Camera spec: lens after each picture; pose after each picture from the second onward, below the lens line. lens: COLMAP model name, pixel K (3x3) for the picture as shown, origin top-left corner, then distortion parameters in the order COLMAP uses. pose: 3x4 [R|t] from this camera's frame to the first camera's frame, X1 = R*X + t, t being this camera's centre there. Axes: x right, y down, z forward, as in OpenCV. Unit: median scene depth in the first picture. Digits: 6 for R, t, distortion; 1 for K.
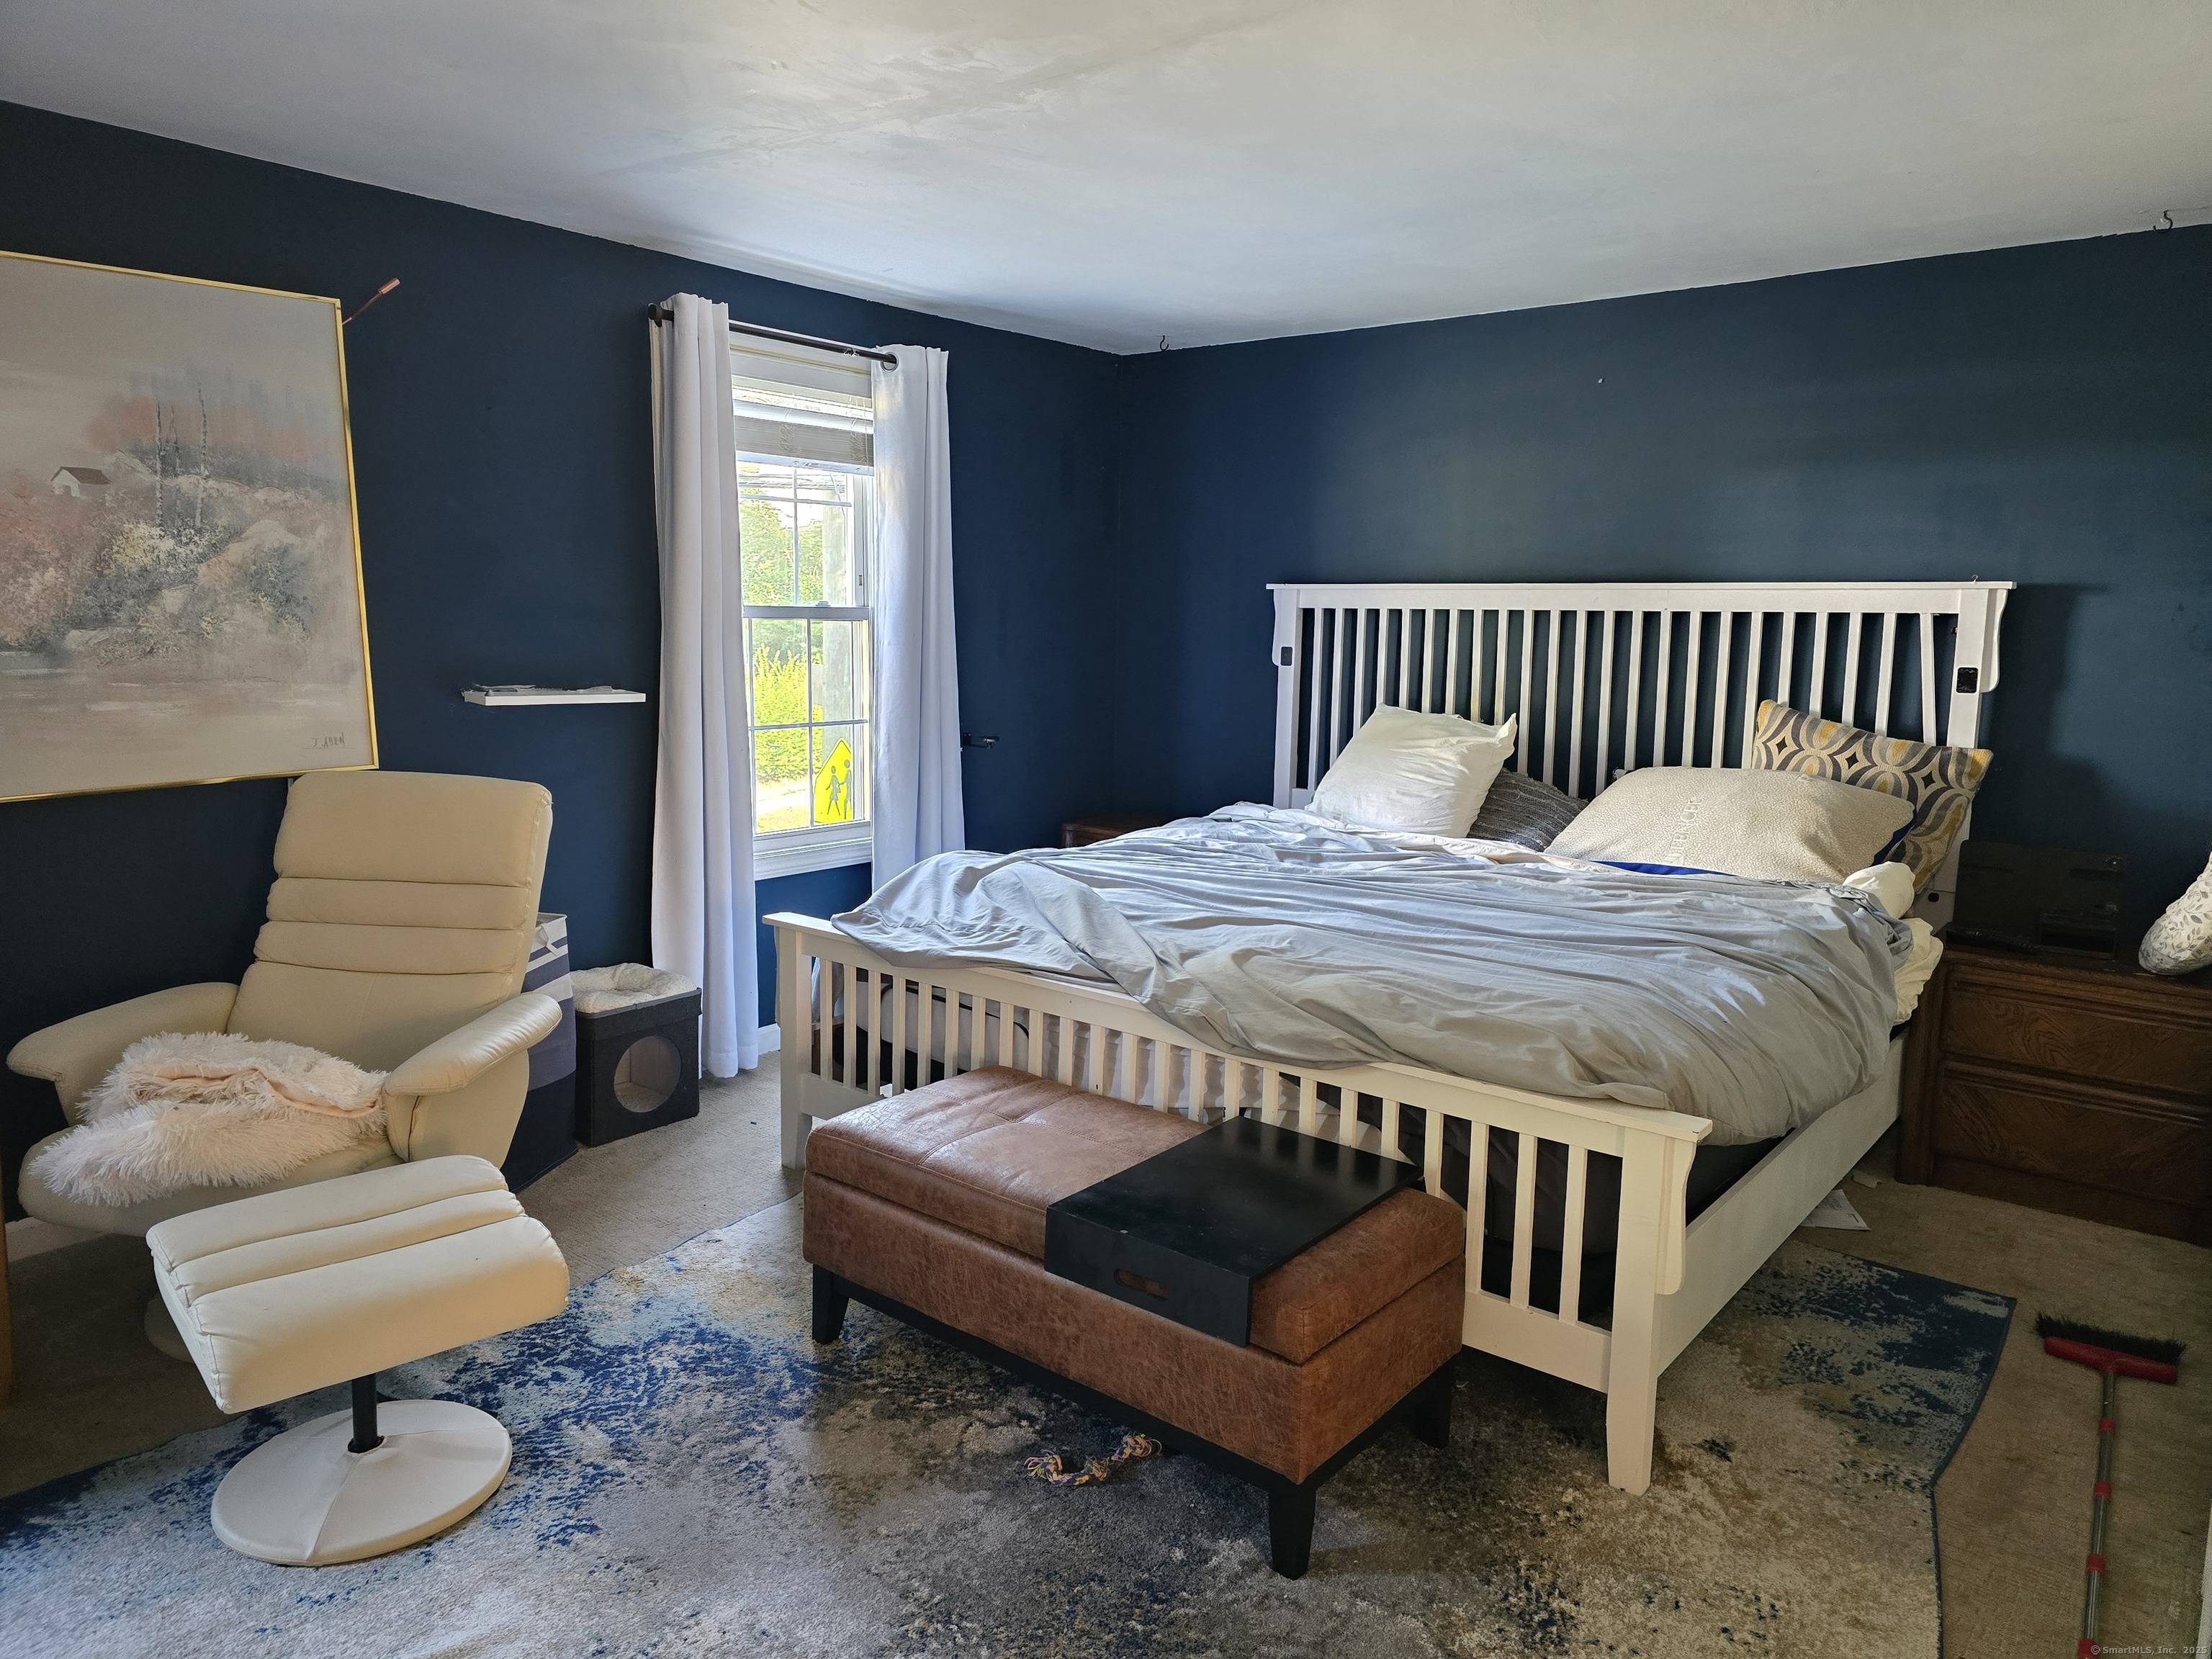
lens RADIAL K [[1502.8, 0, 1115.6], [0, 1502.8, 801.7], [0, 0, 1]] dist [0.074318, -0.070139]
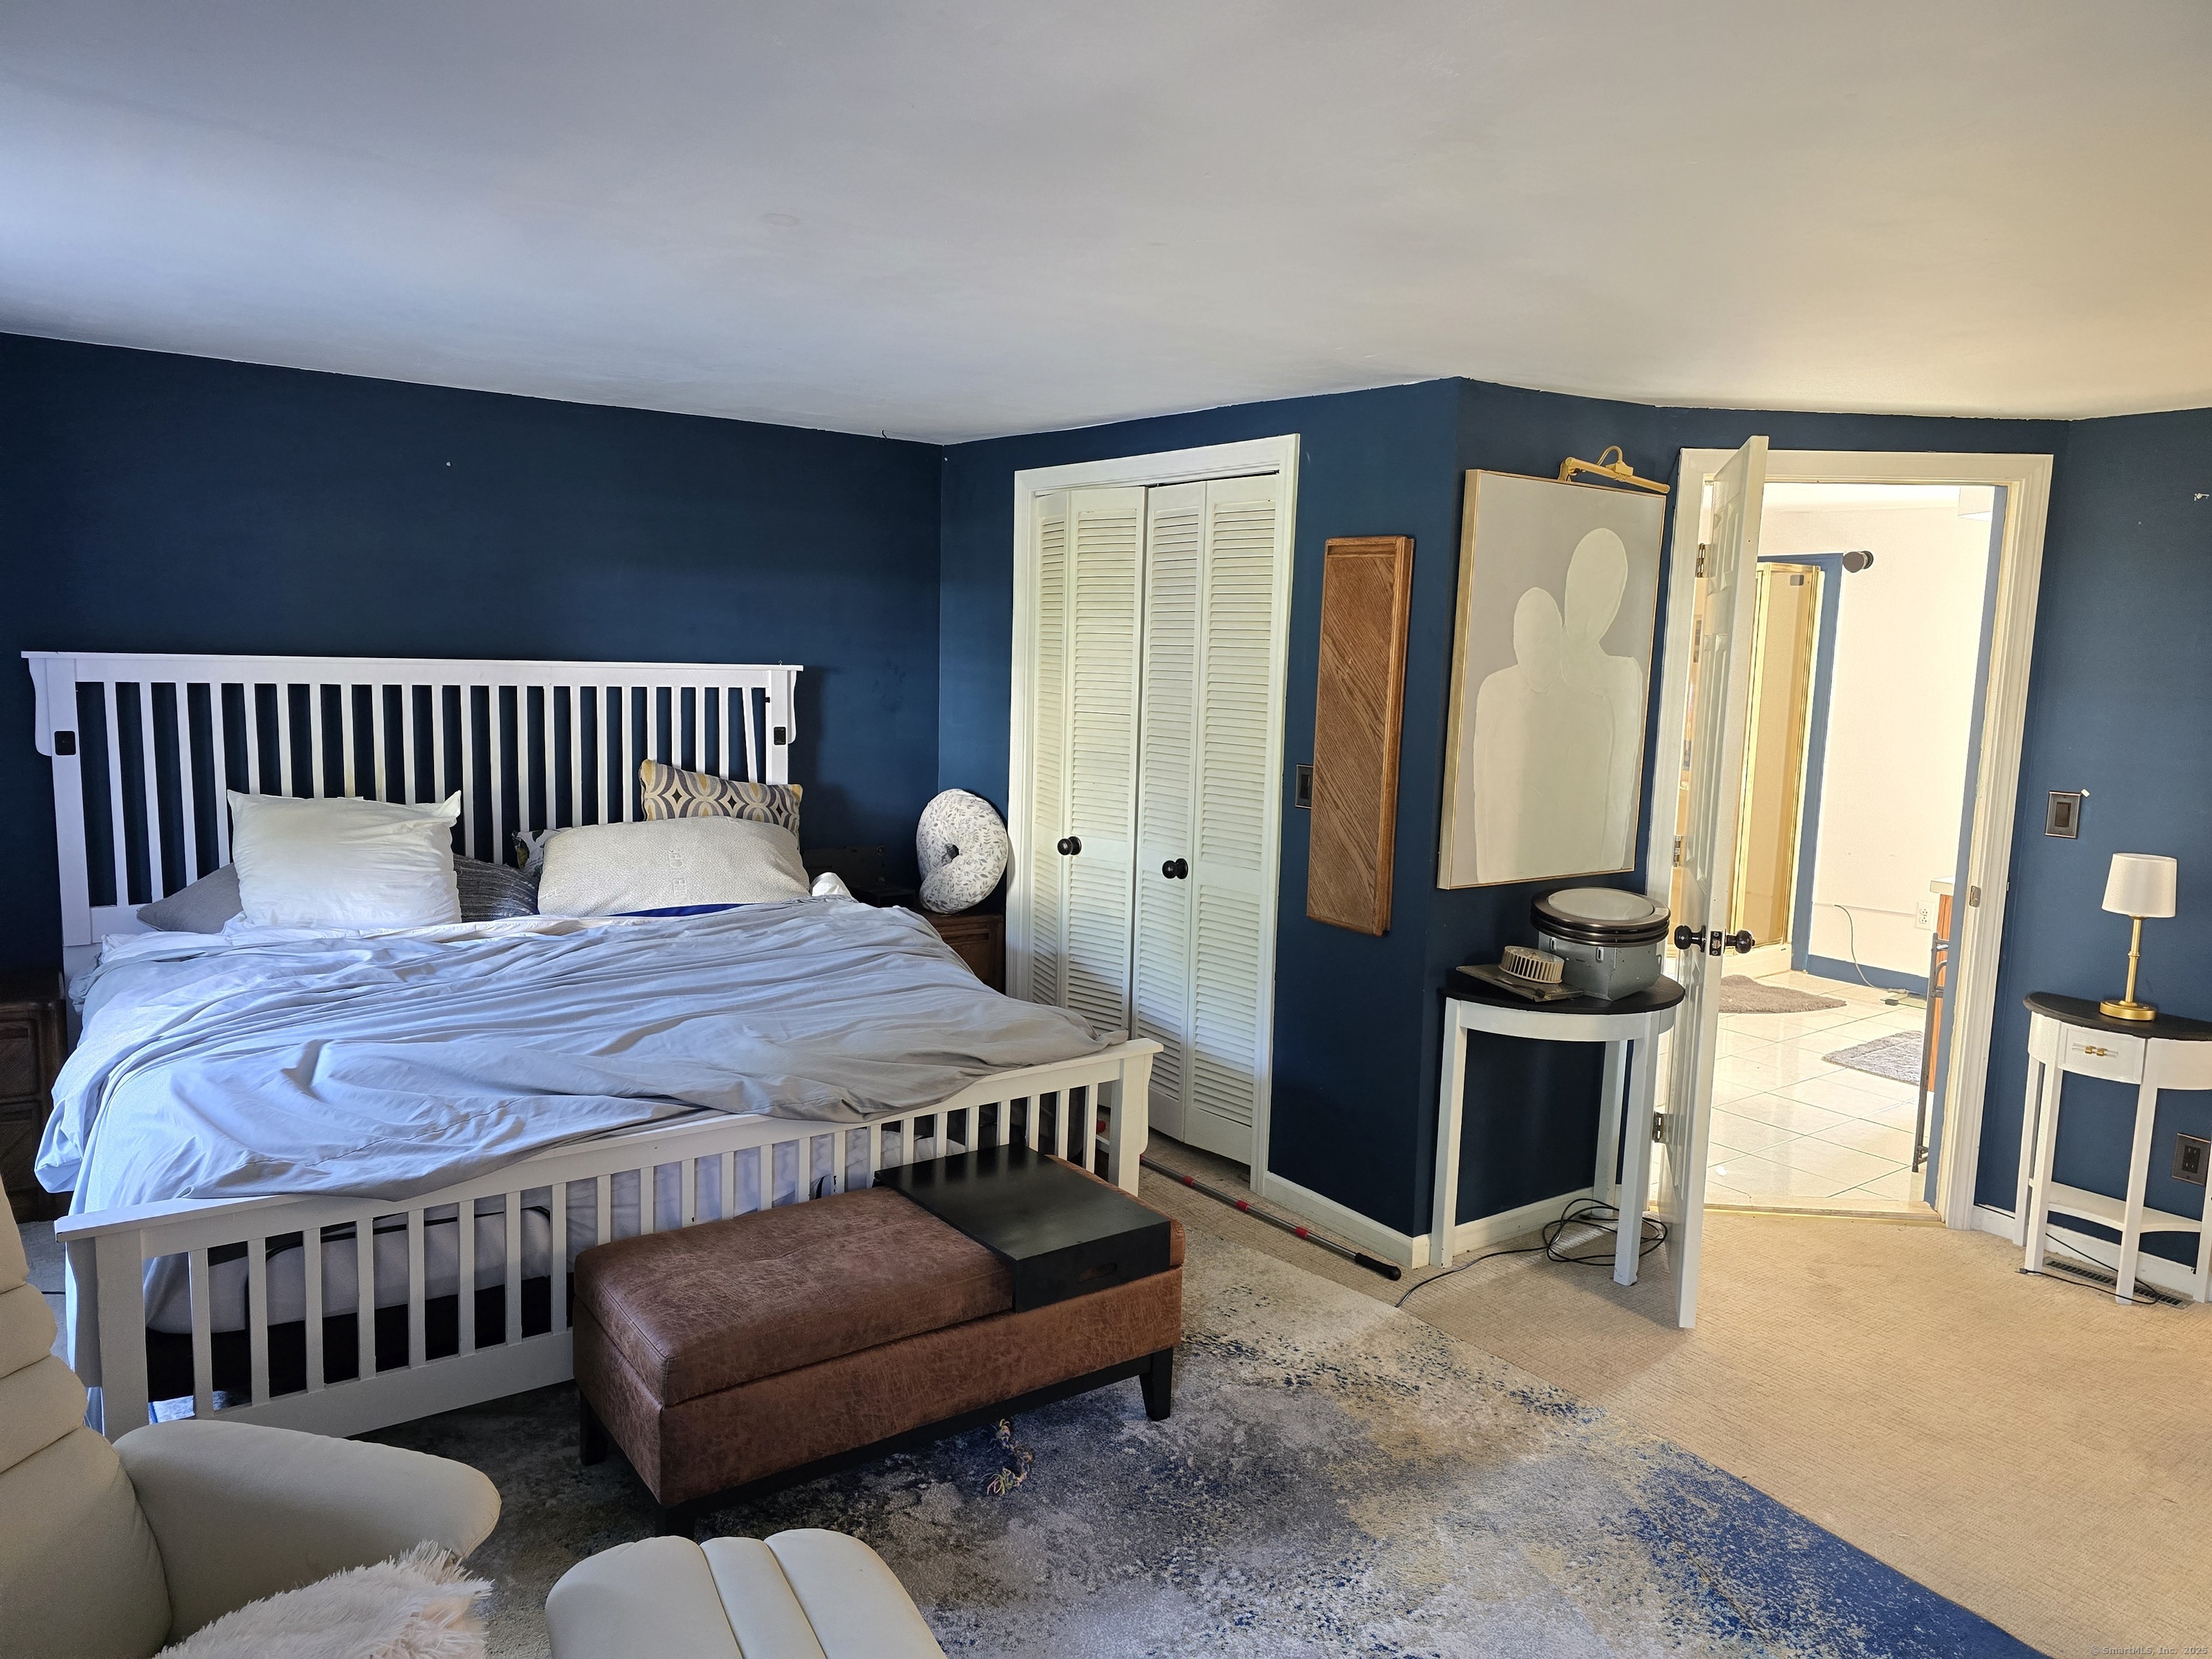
lens RADIAL K [[1502.8, 0, 1115.6], [0, 1502.8, 801.7], [0, 0, 1]] dist [0.074318, -0.070139]
pose [[0.247139, -0.112943, 0.962375, -0.672694], [0.093231, 0.991348, 0.092401, -0.115412], [-0.964484, 0.066888, 0.255531, 0.350785]]
